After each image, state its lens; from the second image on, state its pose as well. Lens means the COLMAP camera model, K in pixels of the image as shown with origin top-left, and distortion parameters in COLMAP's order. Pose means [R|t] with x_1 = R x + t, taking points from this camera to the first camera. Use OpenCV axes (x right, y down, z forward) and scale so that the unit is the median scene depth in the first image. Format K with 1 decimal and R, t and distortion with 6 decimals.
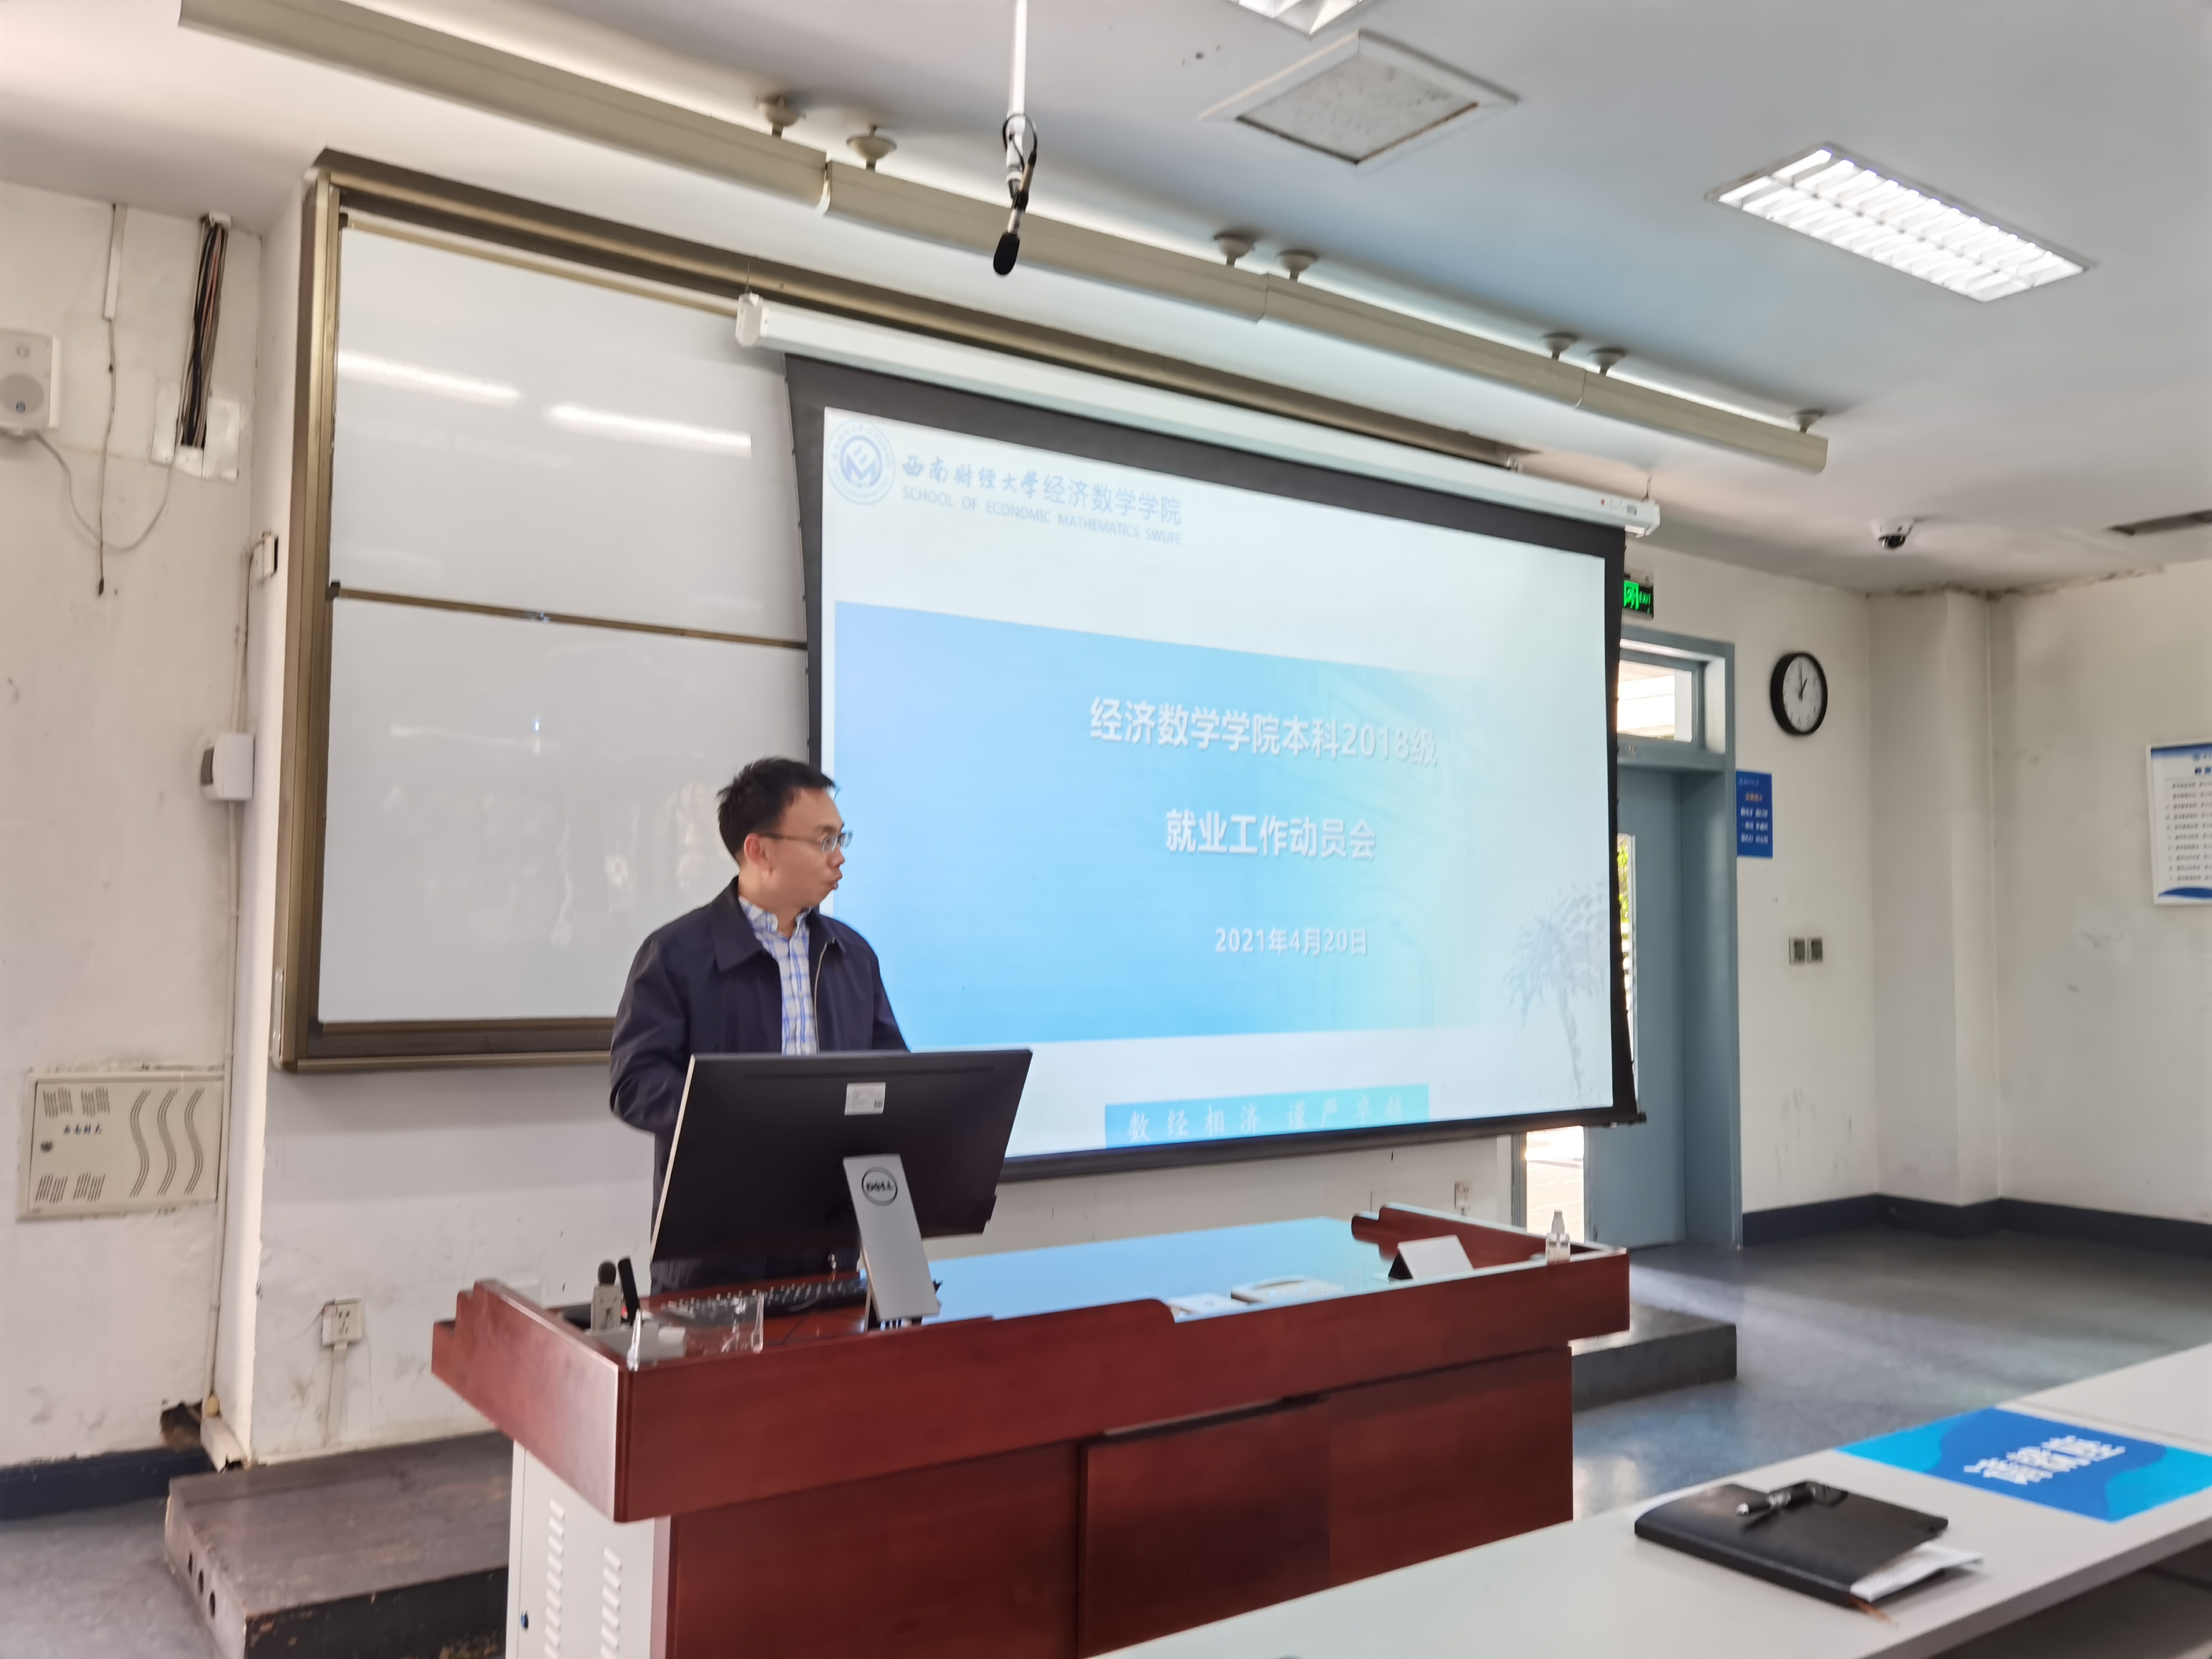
lens RADIAL K [[1786.2, 0, 1112.7], [0, 1786.2, 826.9], [0, 0, 1]] dist [0.025645, -0.018856]
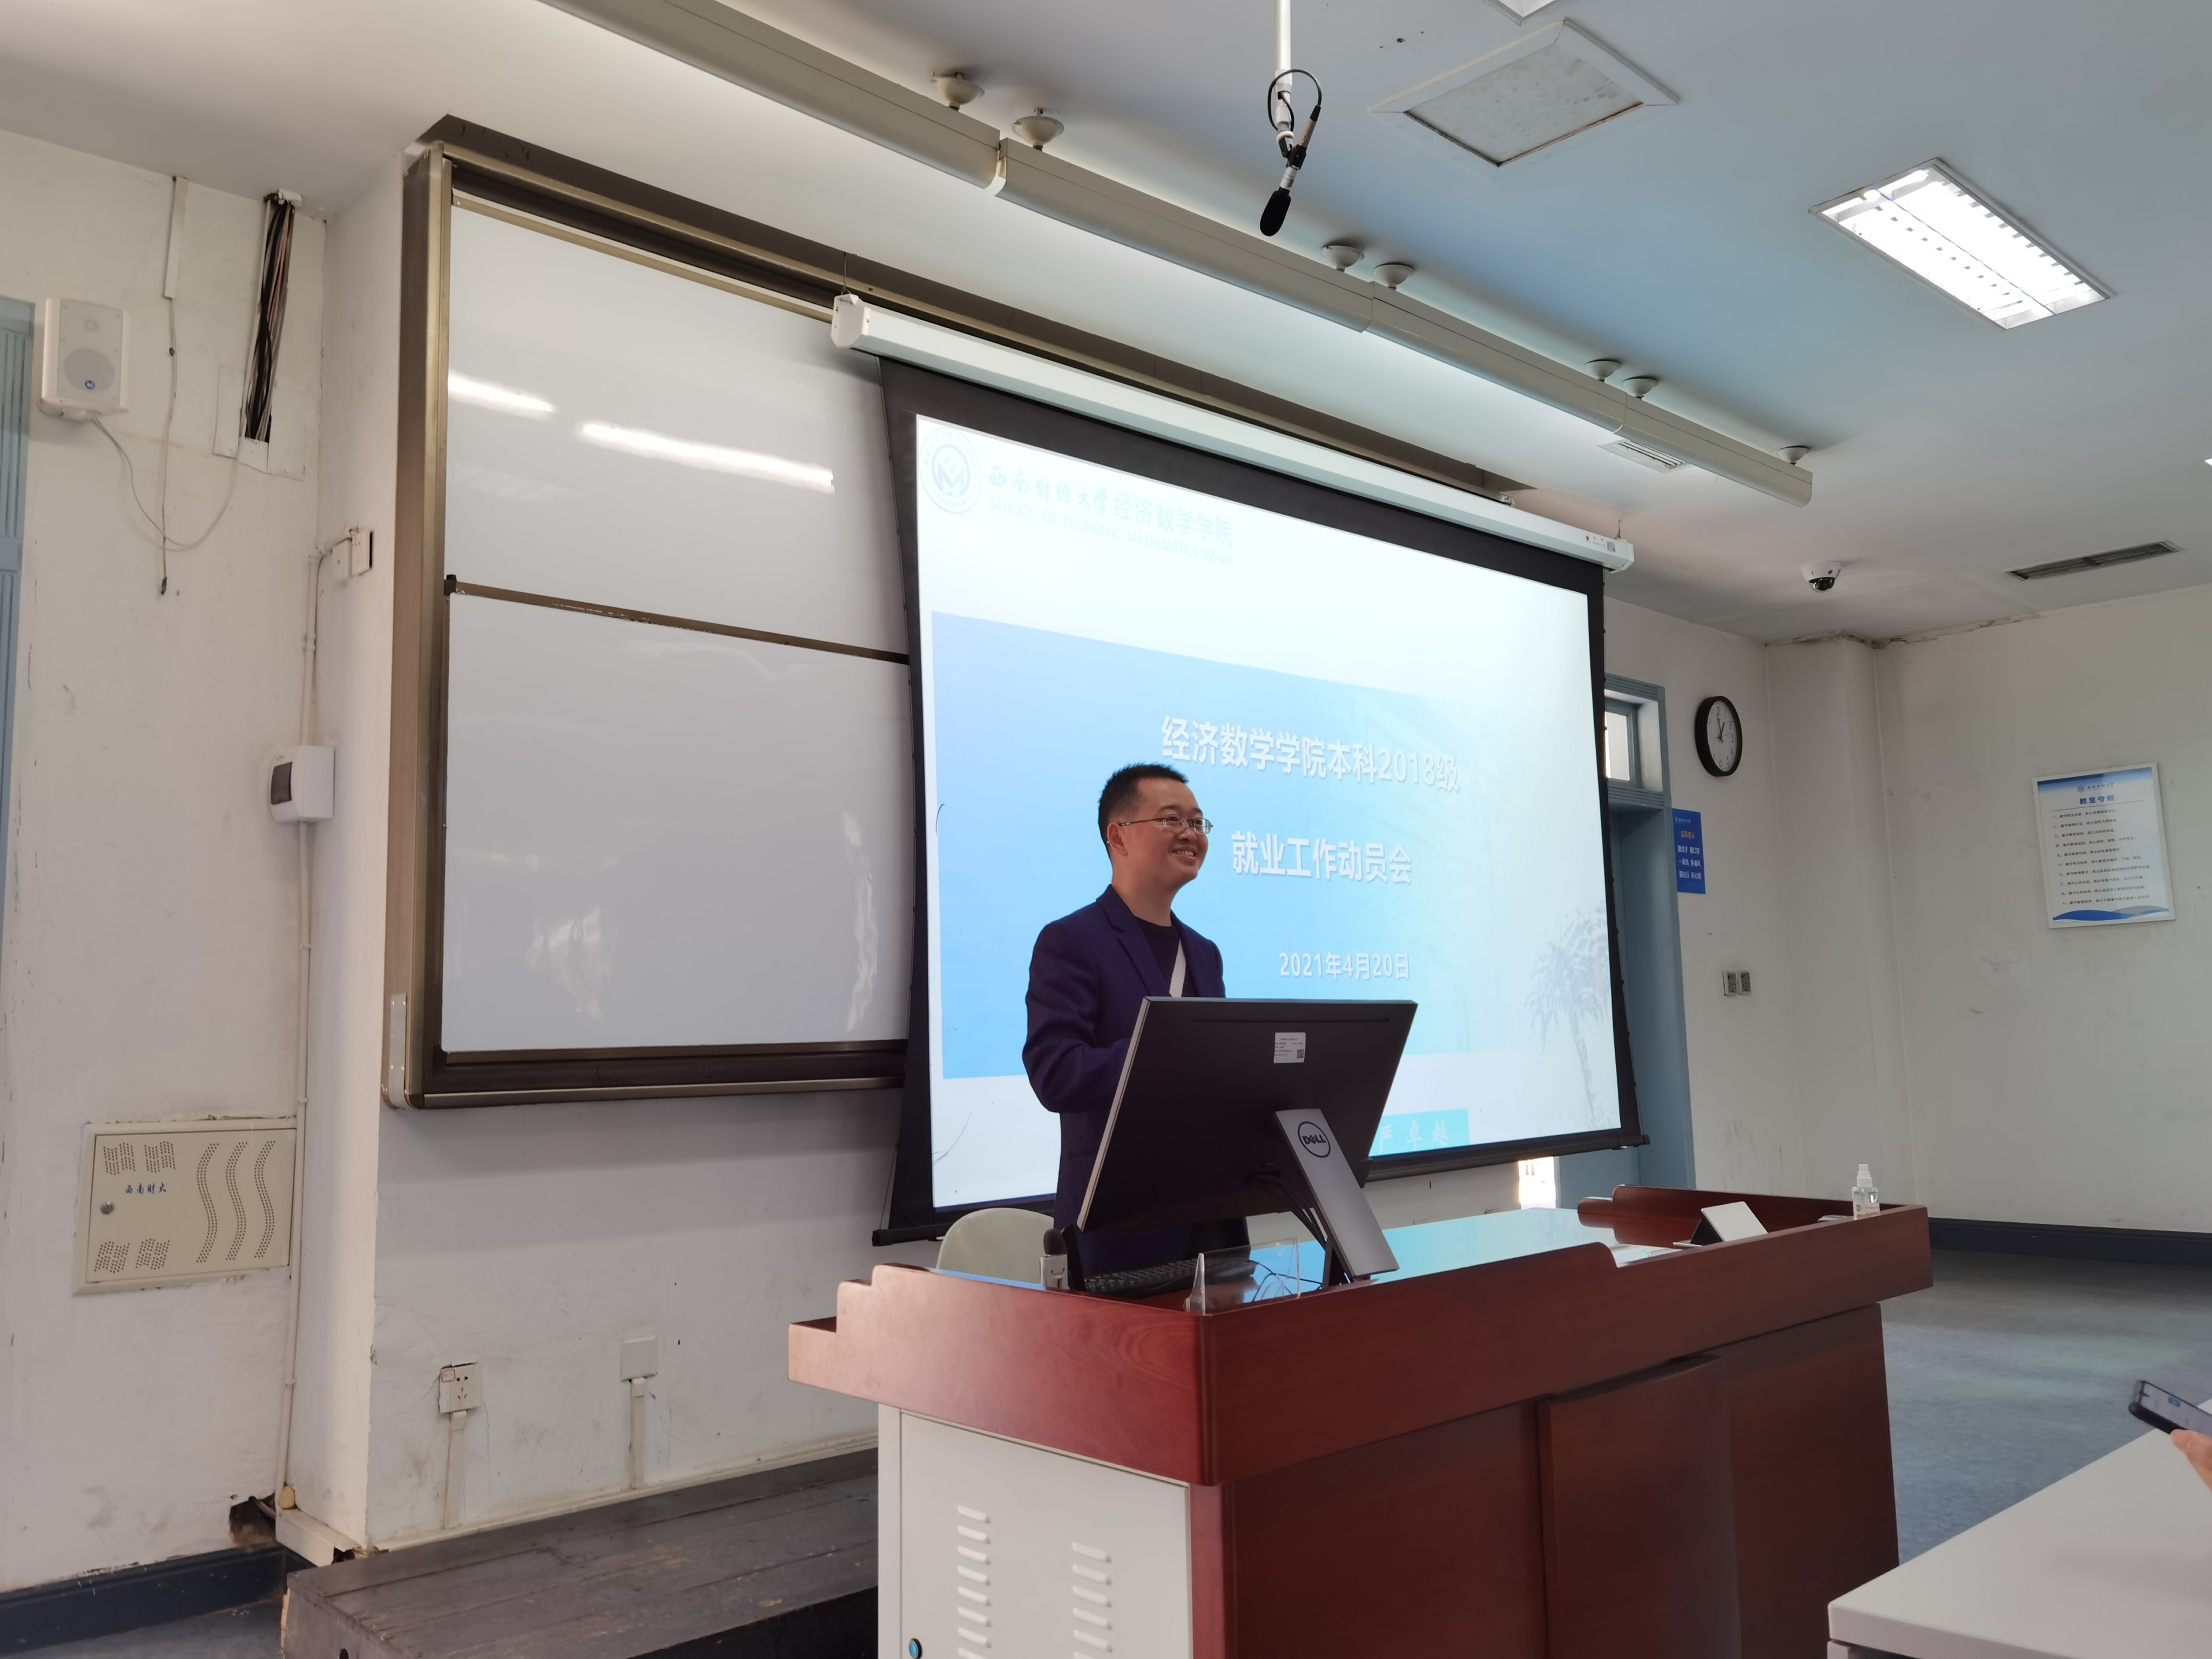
lens RADIAL K [[1786.2, 0, 1117.0], [0, 1786.2, 820.8], [0, 0, 1]] dist [0.025645, -0.018856]
pose [[0.990505, -0.019298, 0.136116, -0.200129], [0.027342, 0.997972, -0.057481, 0.047501], [-0.134730, 0.060657, 0.989024, 0.041000]]
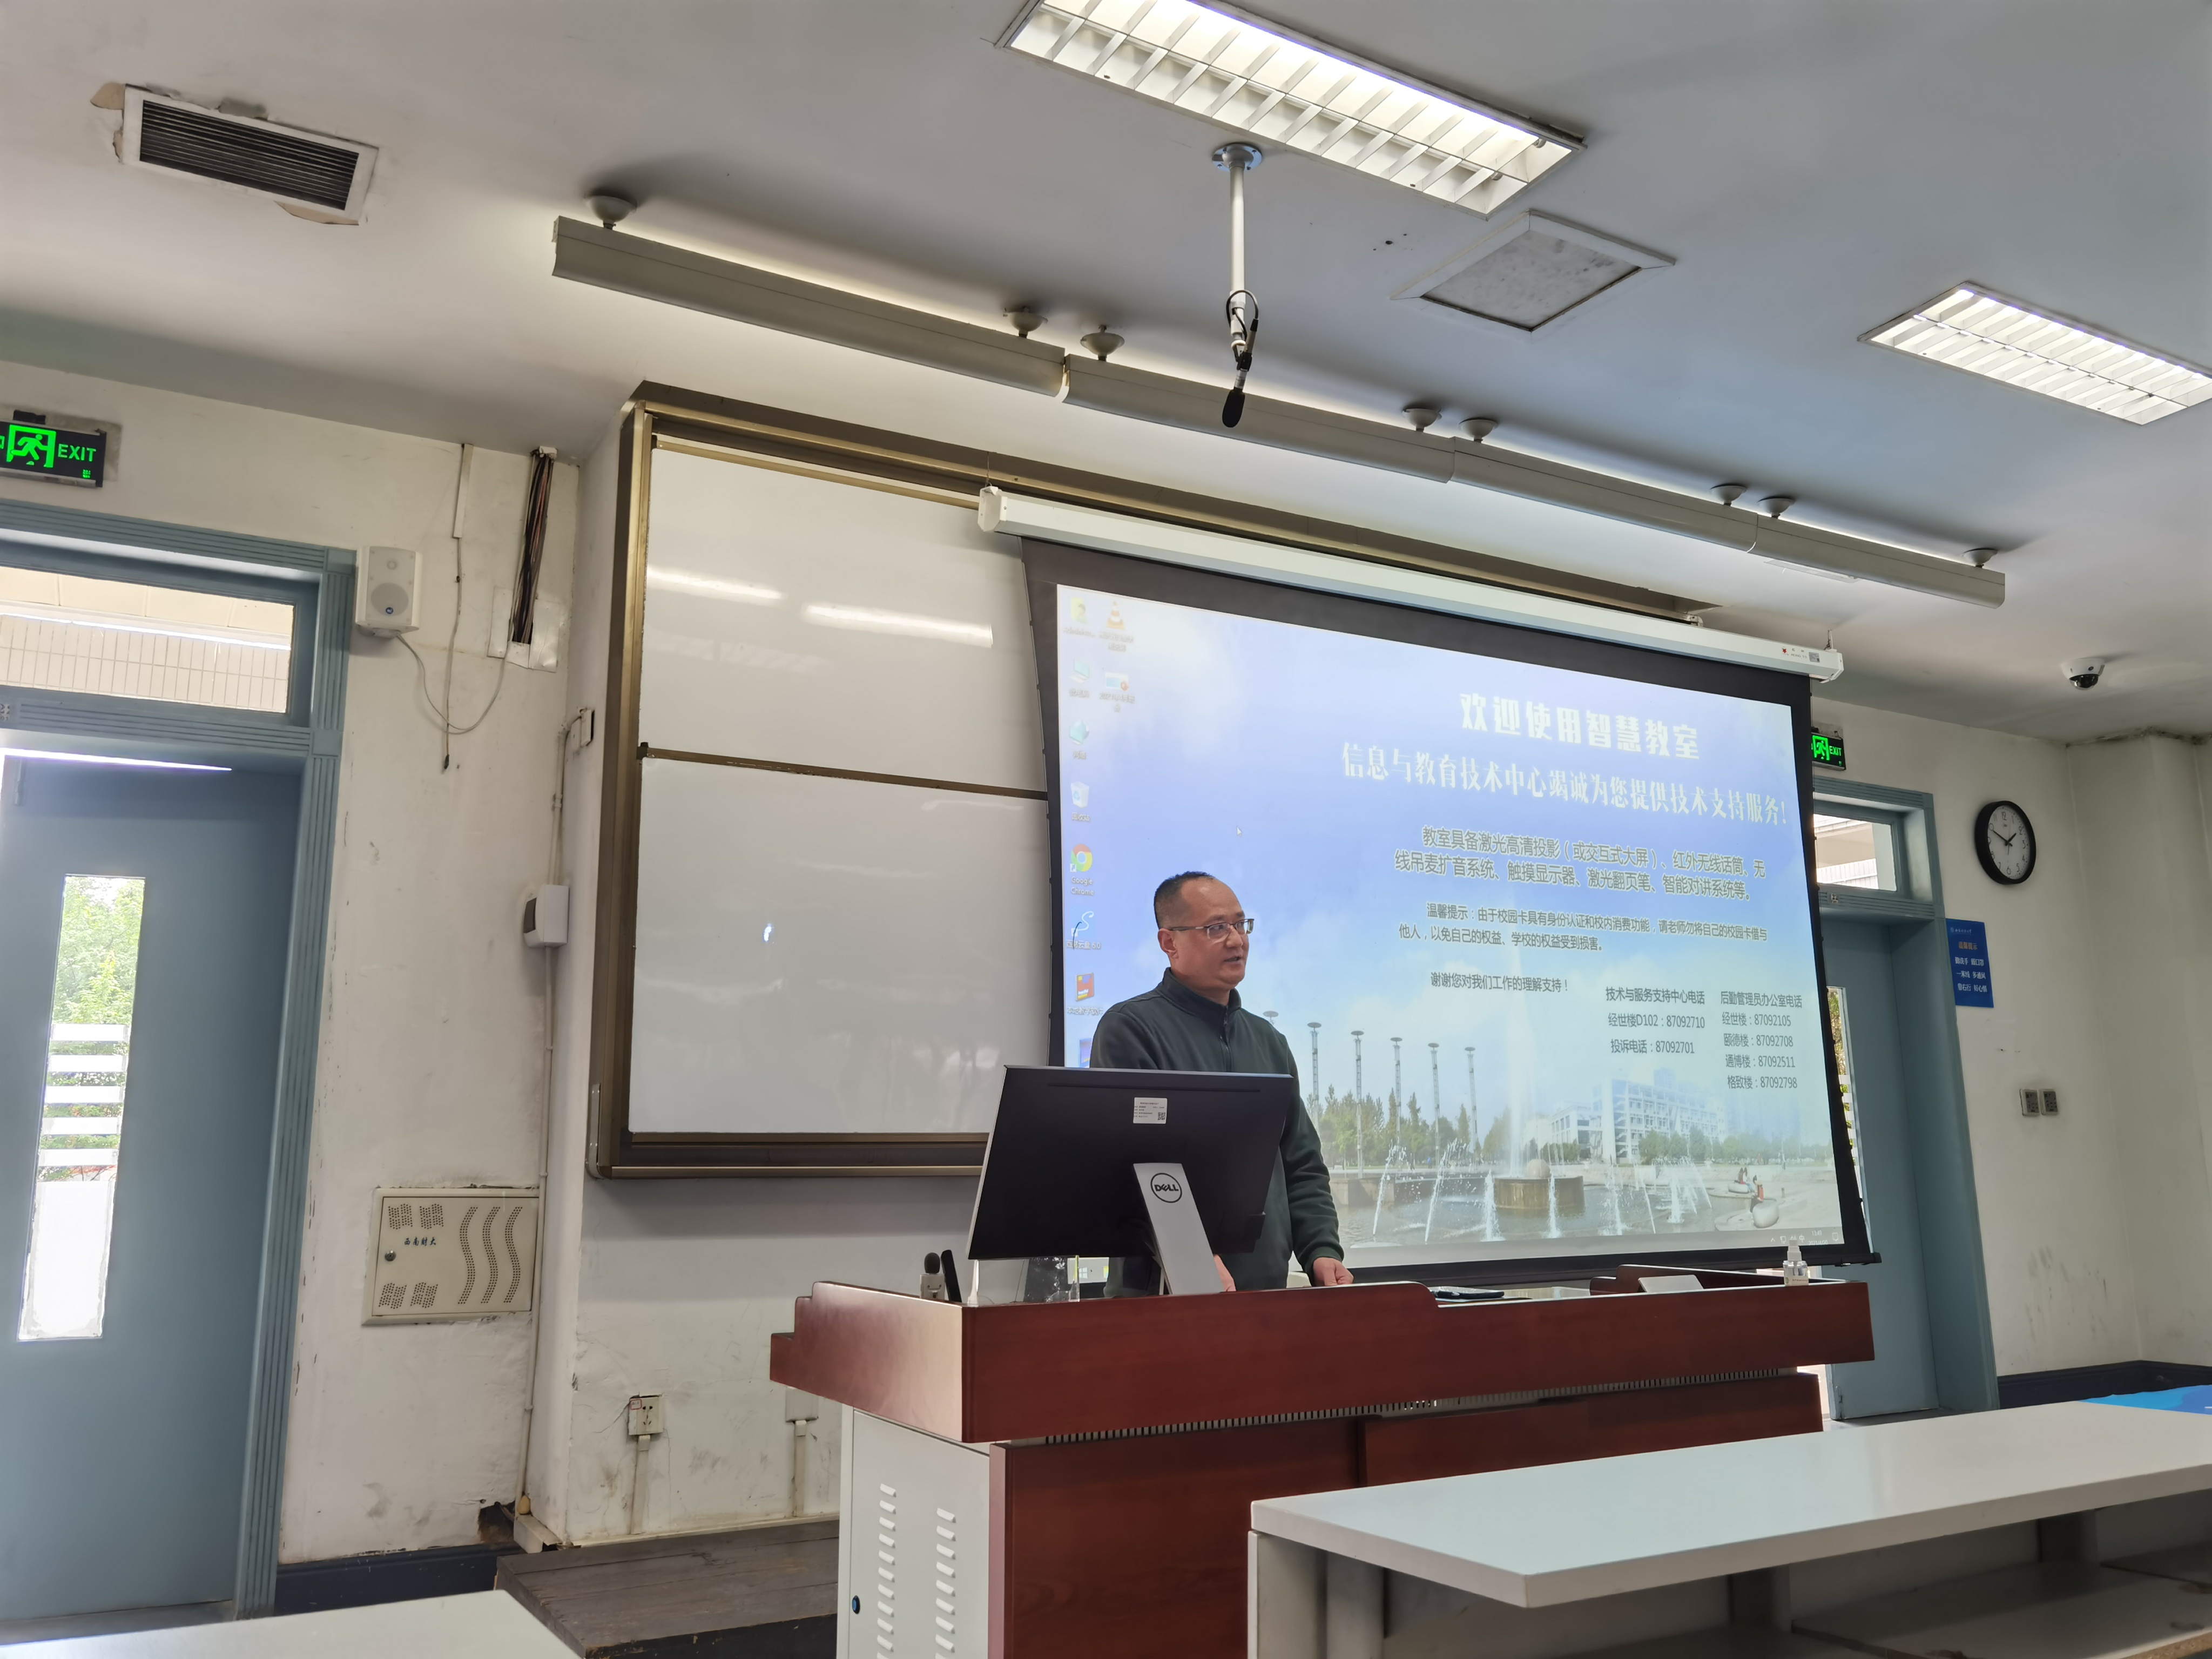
lens RADIAL K [[1786.2, 0, 1103.7], [0, 1786.2, 815.6], [0, 0, 1]] dist [0.025645, -0.018856]
pose [[0.993777, -0.043428, -0.102570, -0.024639], [0.028713, 0.989621, -0.140803, 0.070874], [0.107620, 0.136982, 0.984710, -0.079298]]
